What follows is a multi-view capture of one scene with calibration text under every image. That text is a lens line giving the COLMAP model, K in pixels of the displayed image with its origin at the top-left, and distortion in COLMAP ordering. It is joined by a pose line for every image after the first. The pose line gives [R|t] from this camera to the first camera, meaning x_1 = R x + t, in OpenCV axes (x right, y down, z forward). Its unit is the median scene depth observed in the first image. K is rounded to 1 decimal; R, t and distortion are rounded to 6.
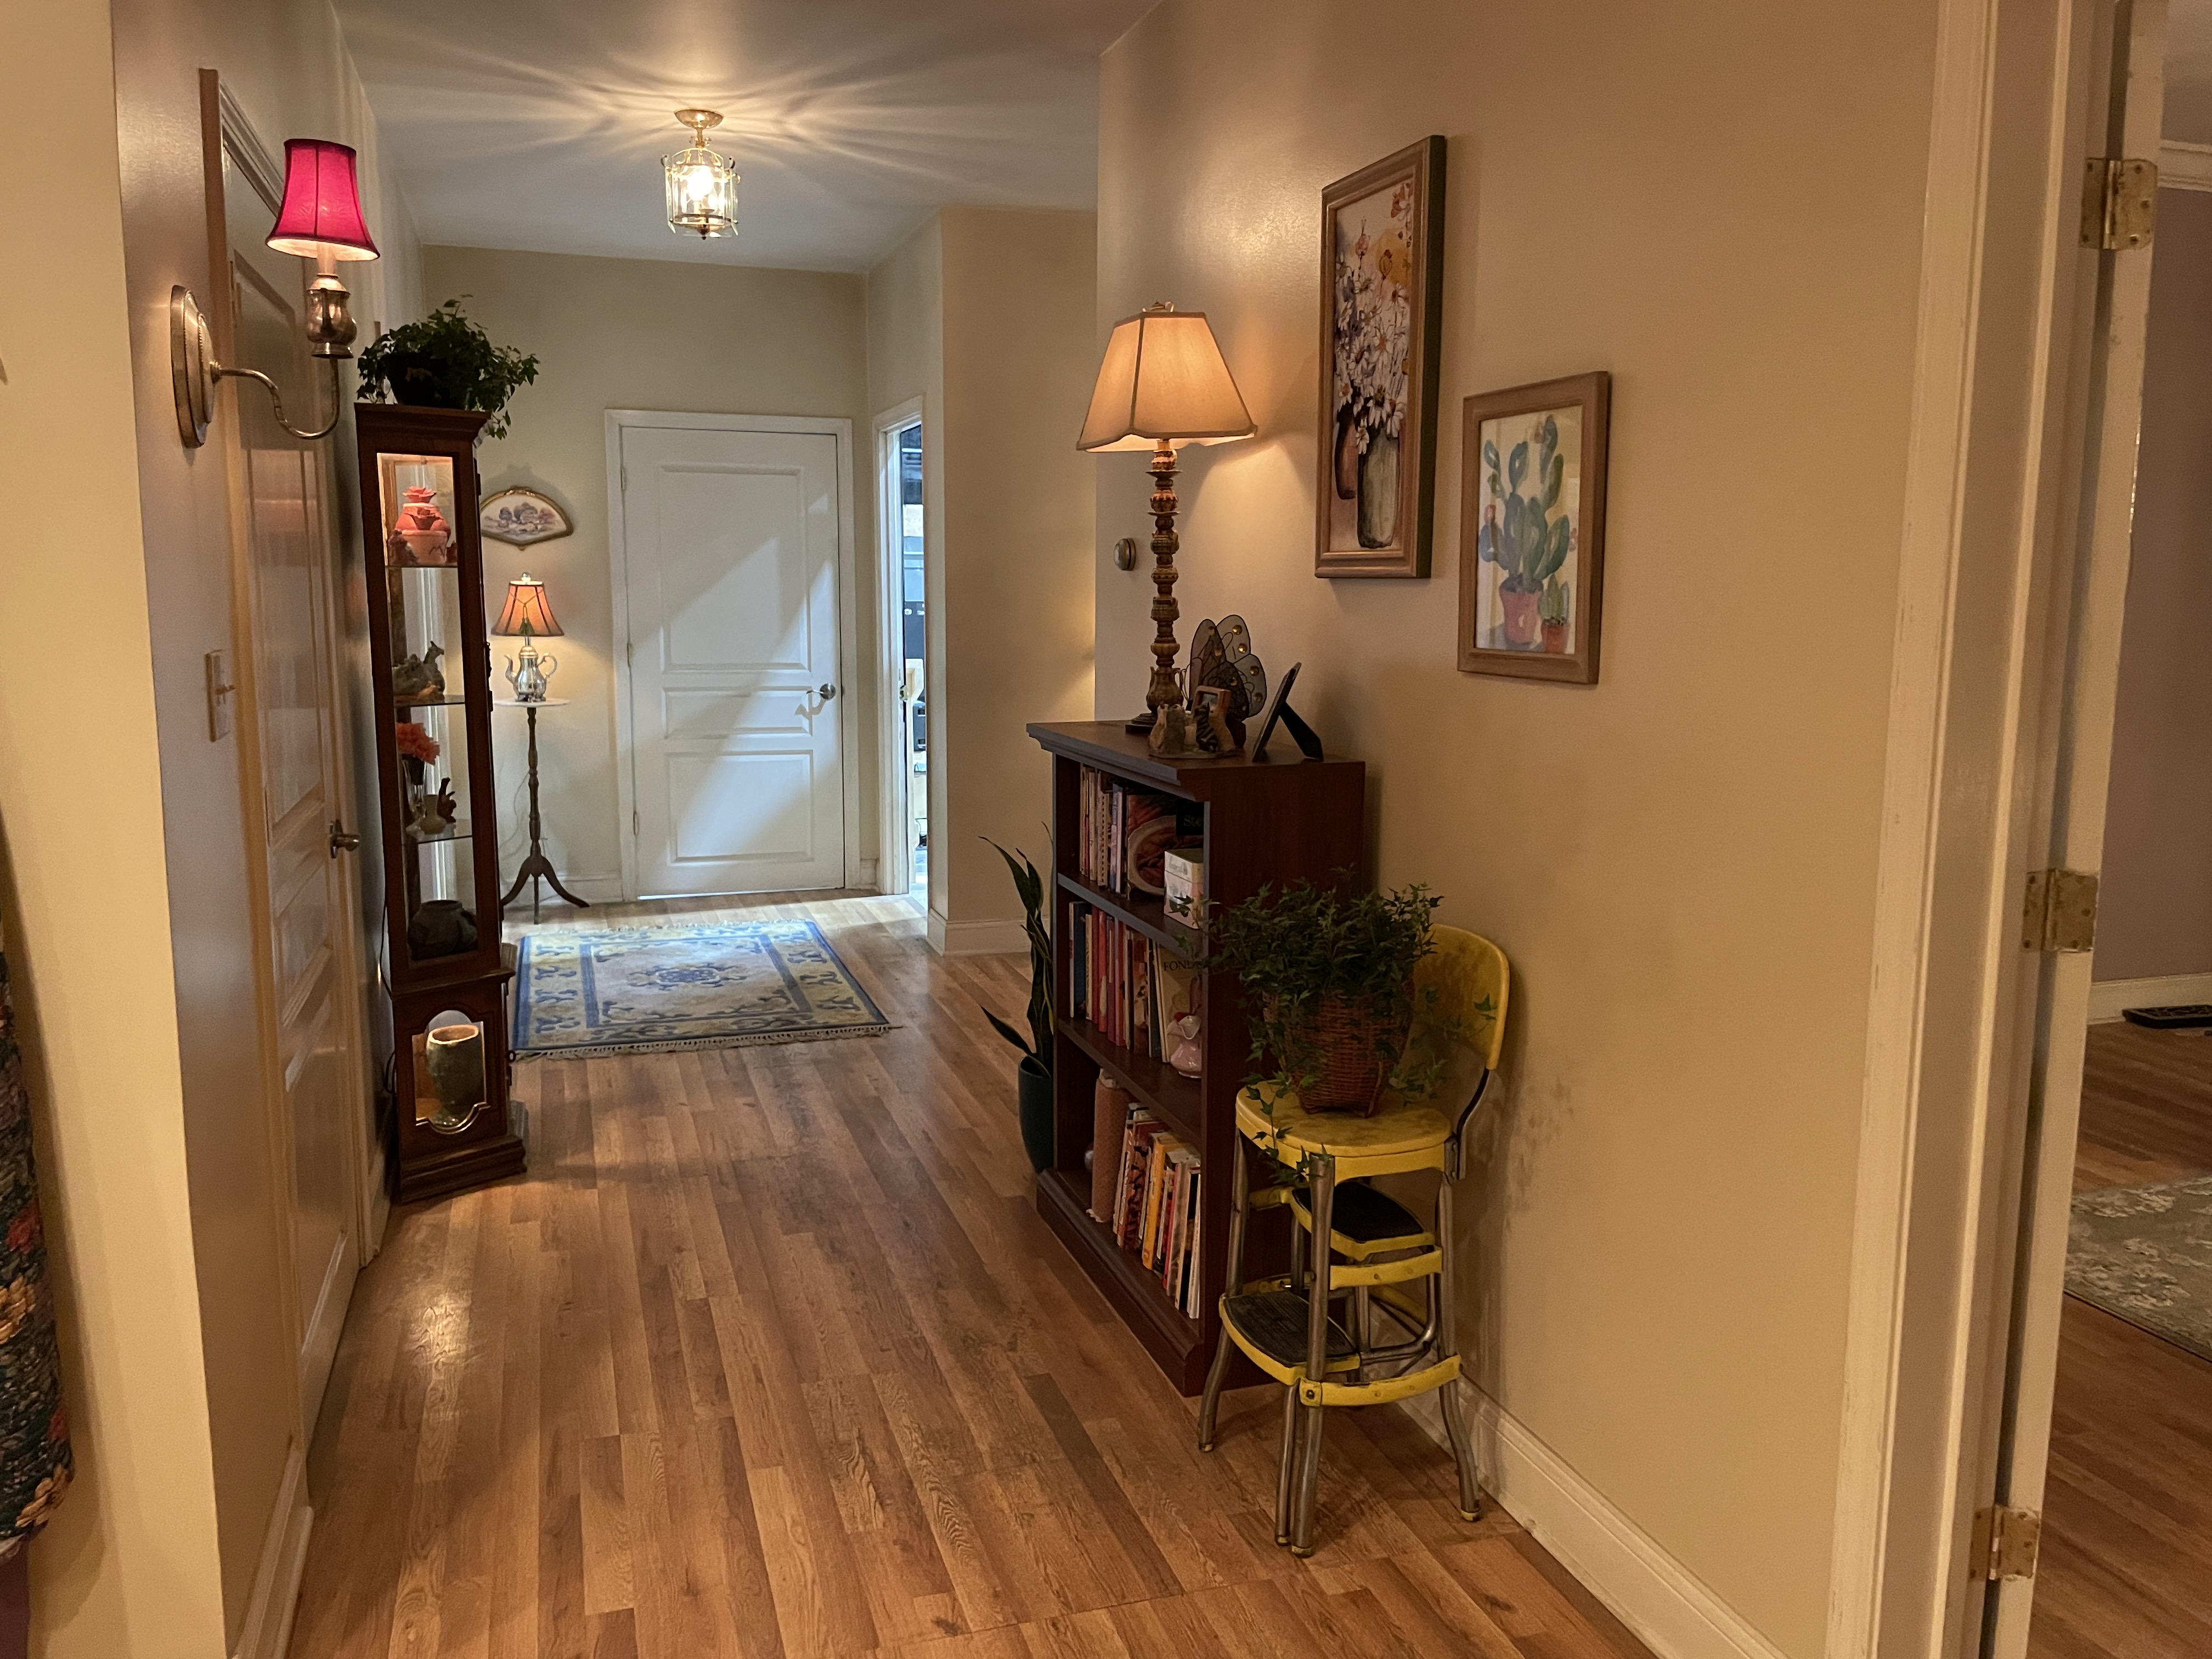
lens RADIAL K [[1699.4, 0, 1095.4], [0, 1699.4, 823.8], [0, 0, 1]] dist [0.088643, -0.122812]
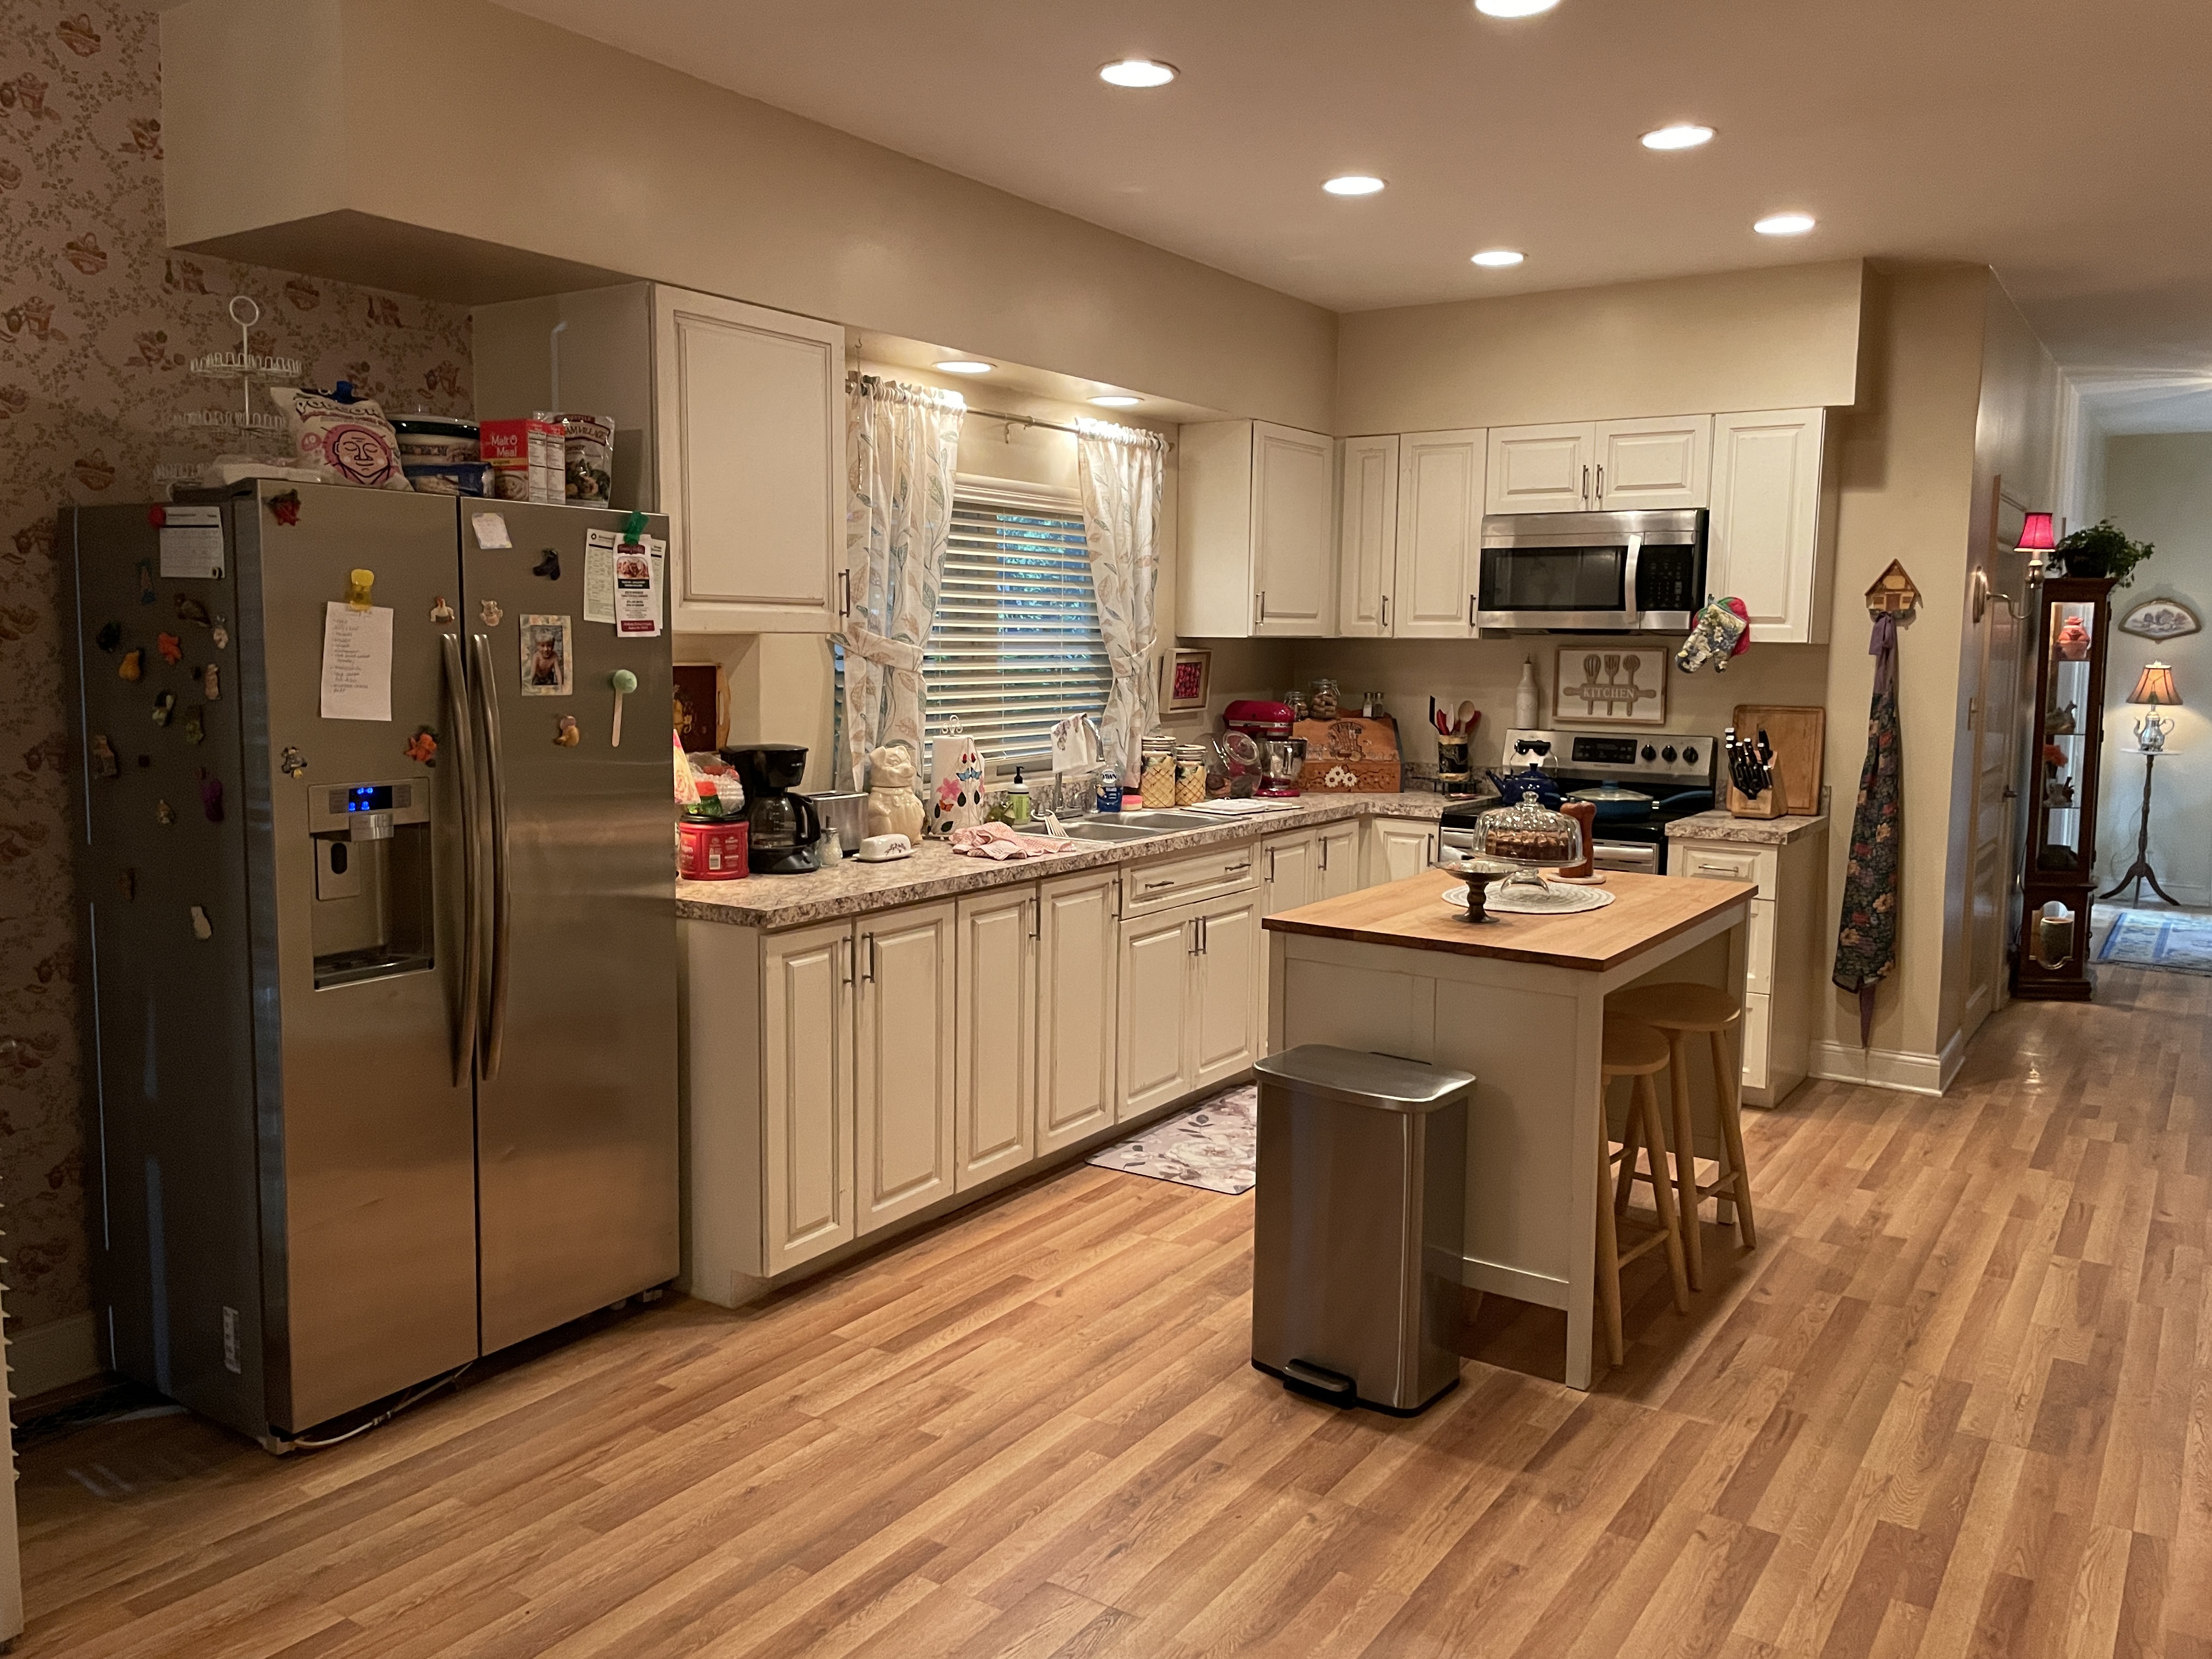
lens RADIAL K [[1699.4, 0, 1095.4], [0, 1699.4, 823.8], [0, 0, 1]] dist [0.088643, -0.122812]
pose [[0.623672, 0.083066, -0.777260, 0.395340], [-0.116482, 0.993112, 0.012669, 0.118710], [0.772958, 0.082635, 0.629052, -0.924553]]
